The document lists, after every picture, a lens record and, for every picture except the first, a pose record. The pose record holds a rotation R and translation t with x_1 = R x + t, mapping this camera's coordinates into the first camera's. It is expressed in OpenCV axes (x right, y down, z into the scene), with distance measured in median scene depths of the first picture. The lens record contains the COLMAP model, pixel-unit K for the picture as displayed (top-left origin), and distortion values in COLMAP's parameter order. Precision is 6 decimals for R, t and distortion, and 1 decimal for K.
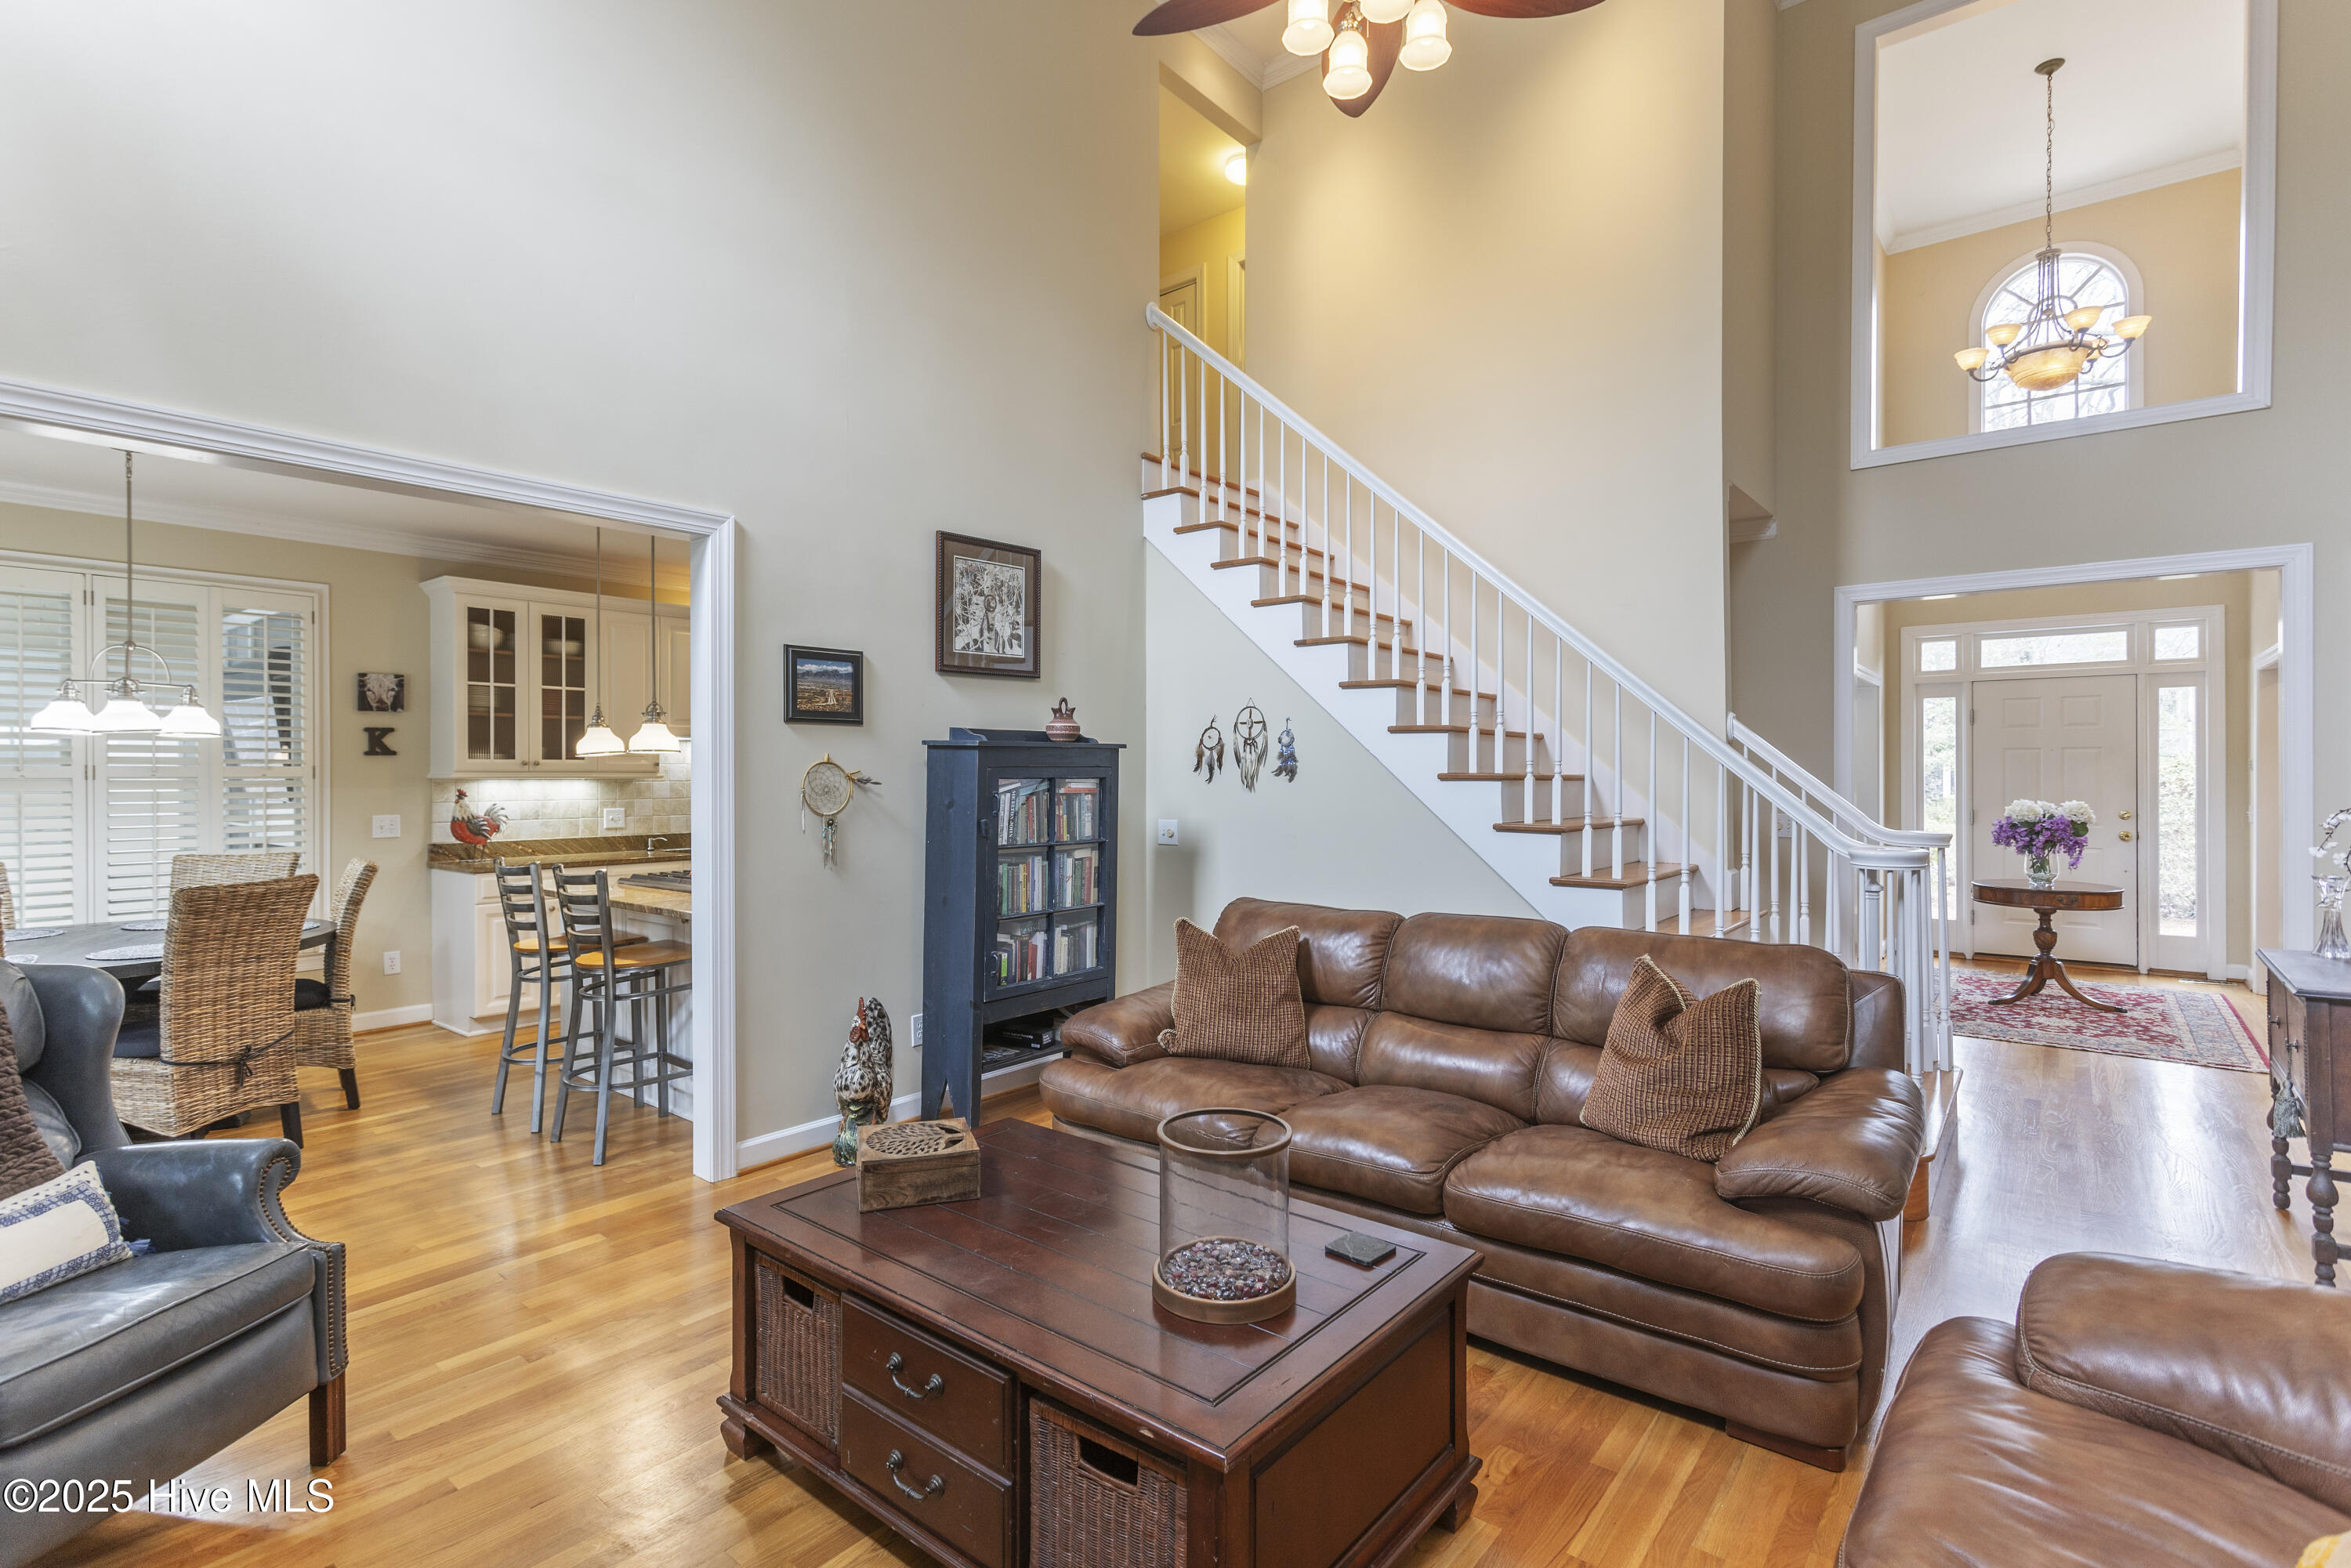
lens RADIAL K [[1099.7, 0, 1170.4], [0, 1099.7, 783.9], [0, 0, 1]] dist [0.004200, 0.000621]
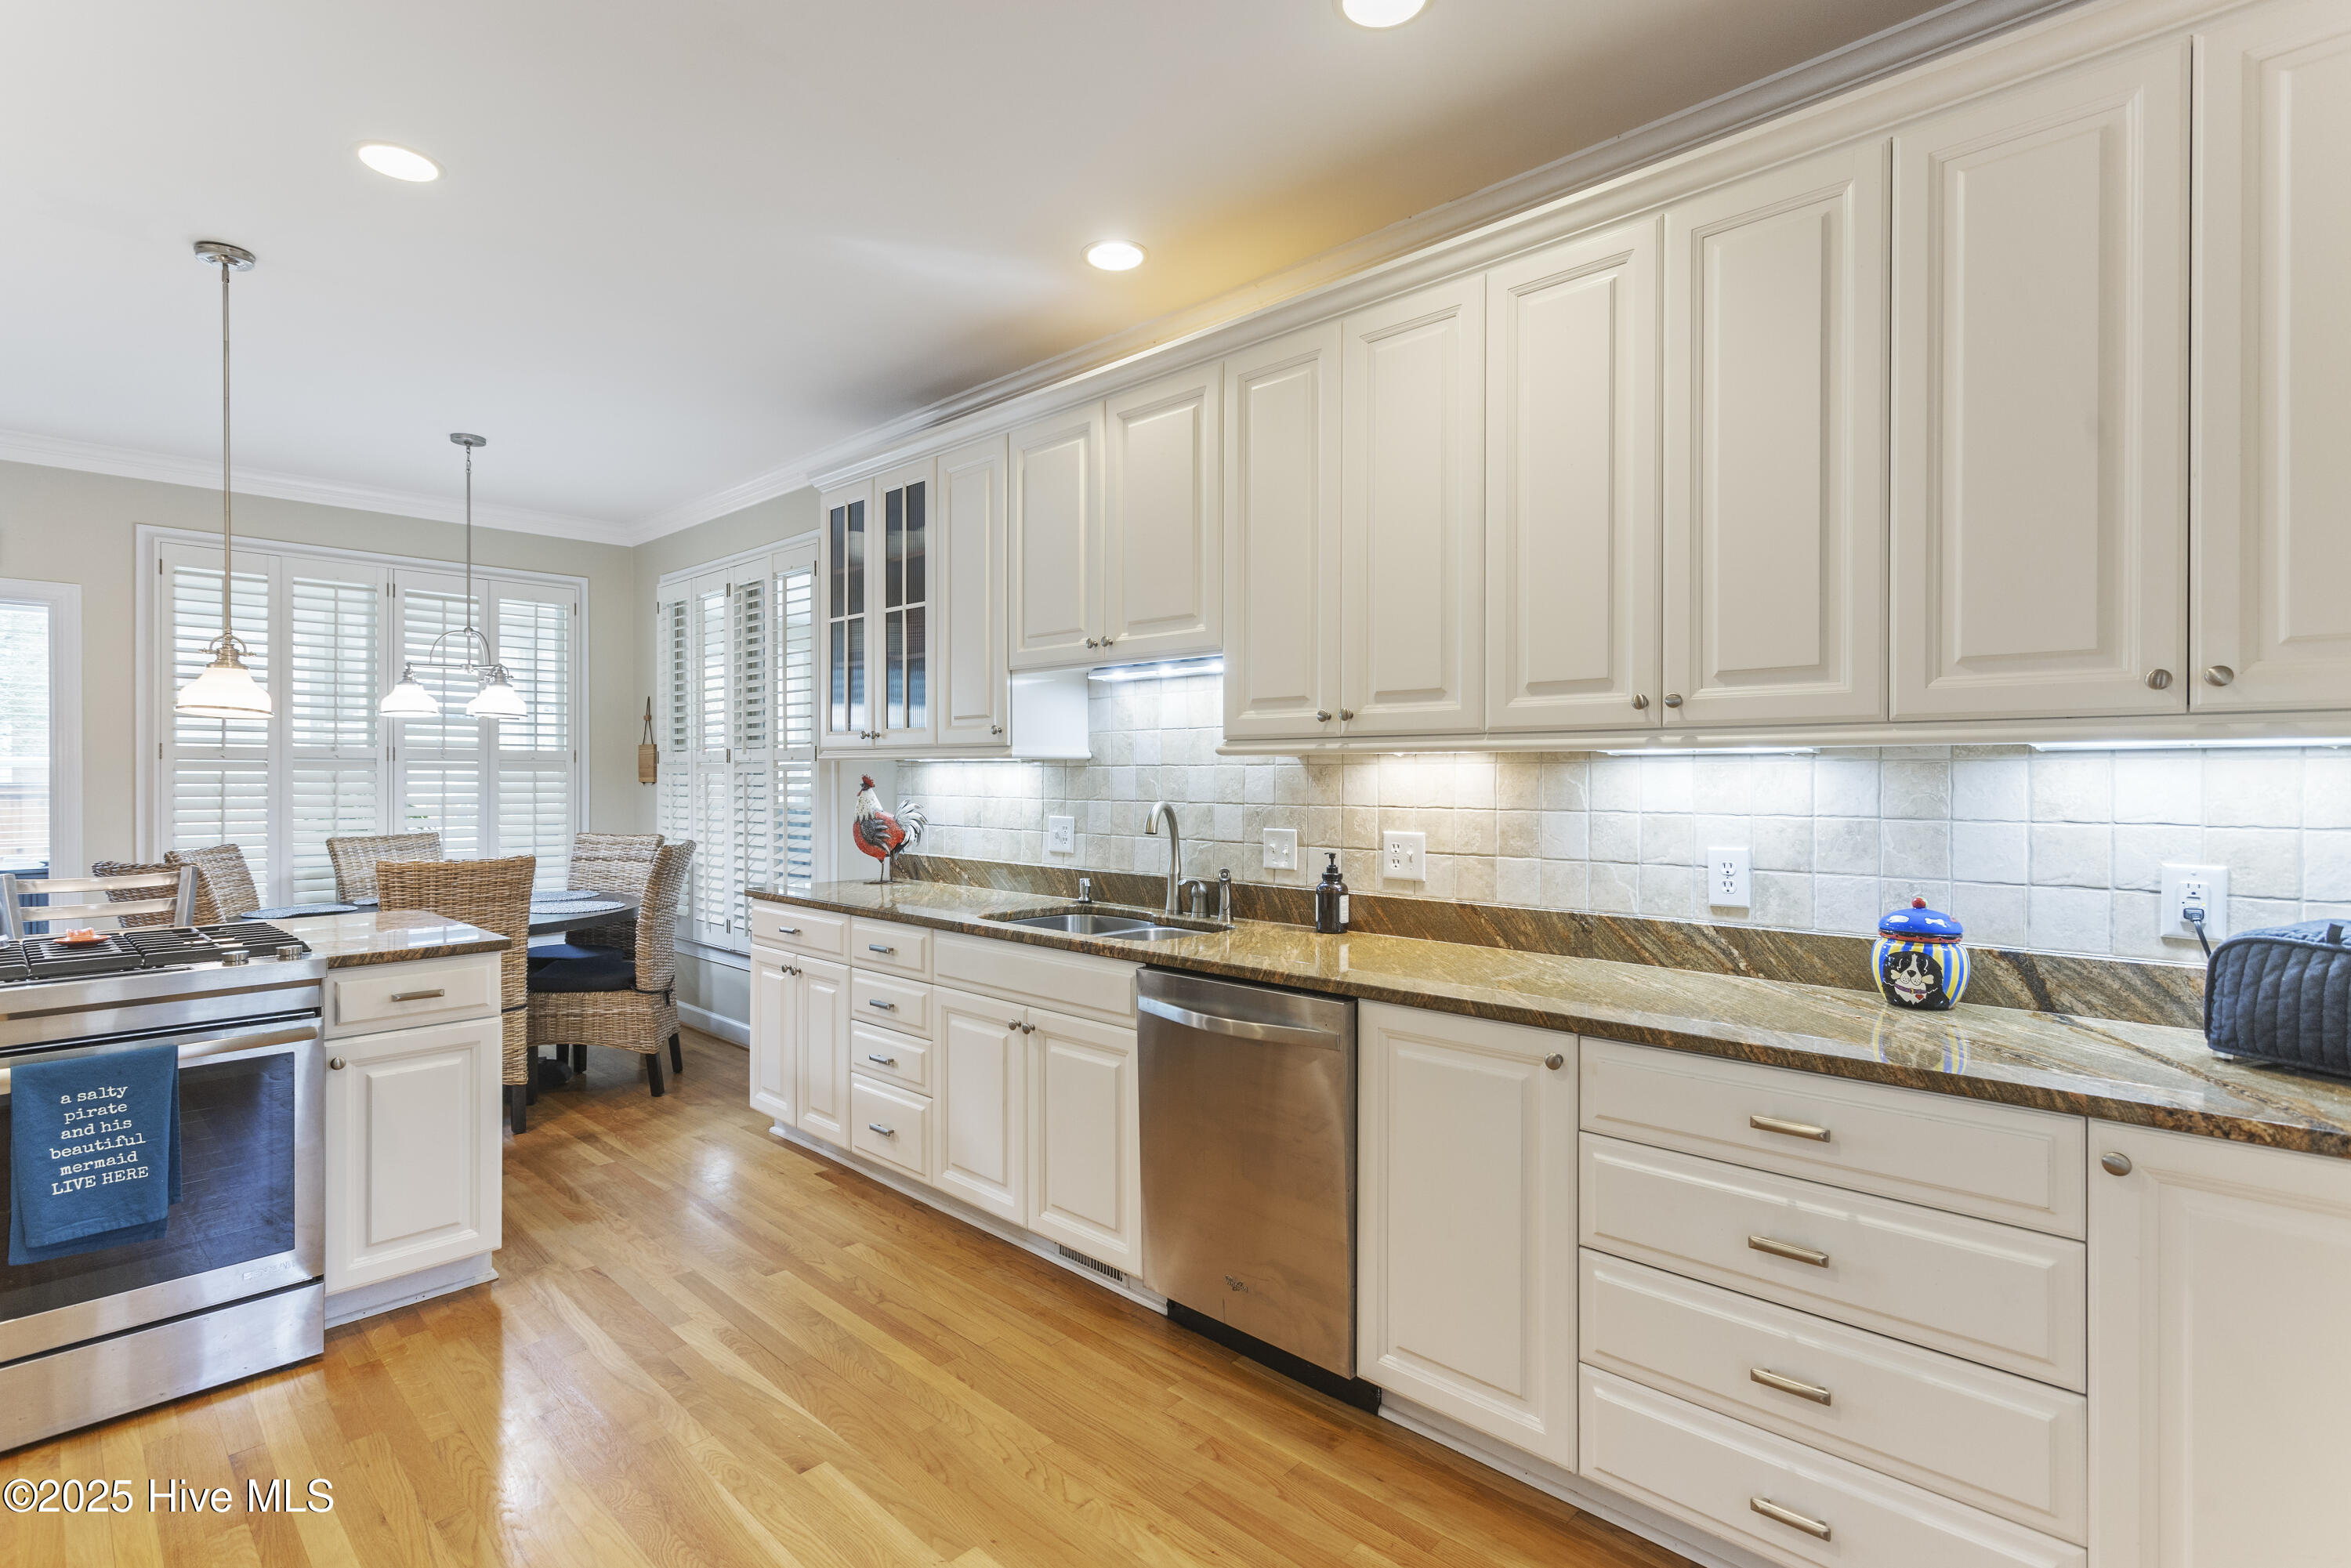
lens RADIAL K [[1099.7, 0, 1165.4], [0, 1099.7, 793.1], [0, 0, 1]] dist [0.004200, 0.000621]
pose [[-0.106214, 0.005000, -0.994331, 0.061340], [-0.002520, 0.999983, 0.005297, 0.017554], [0.994340, 0.003068, -0.106200, 1.657803]]
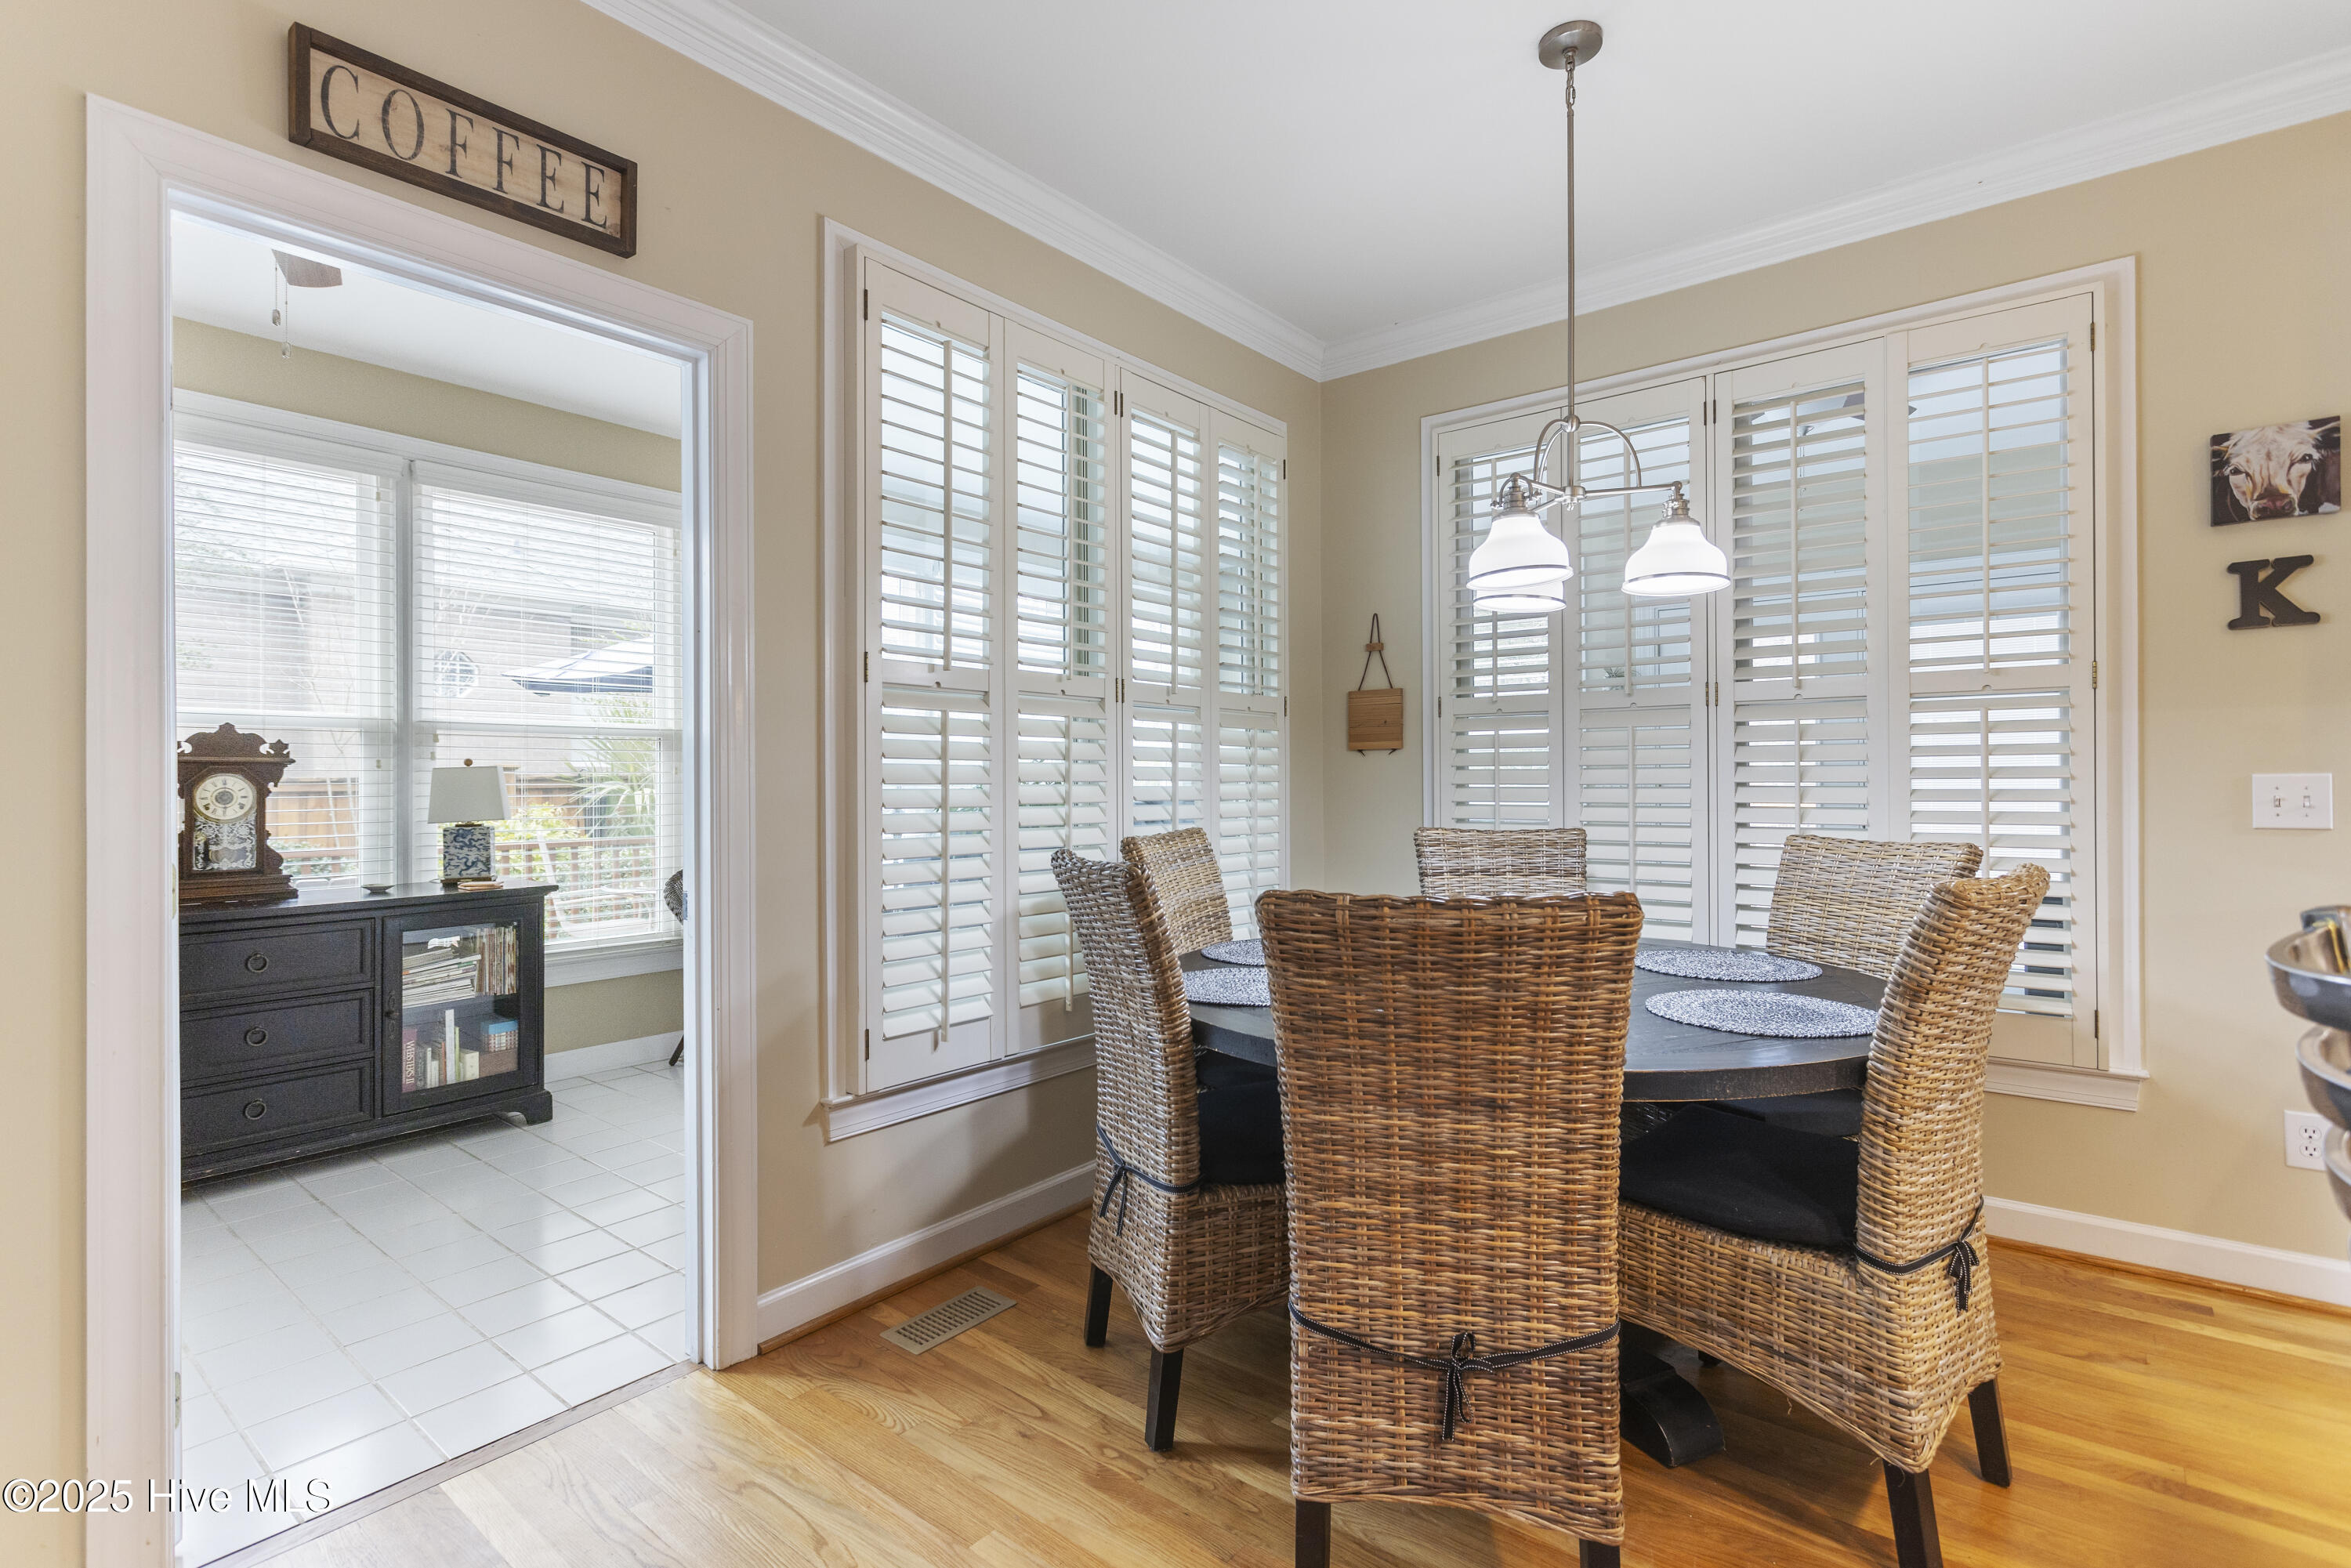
lens RADIAL K [[1099.7, 0, 1177.4], [0, 1099.7, 780.8], [0, 0, 1]] dist [0.004200, 0.000621]
pose [[0.000860, -0.001445, -0.999999, -0.367796], [-0.002884, 0.999995, -0.001448, 0.040431], [0.999995, 0.002885, 0.000856, 0.714370]]
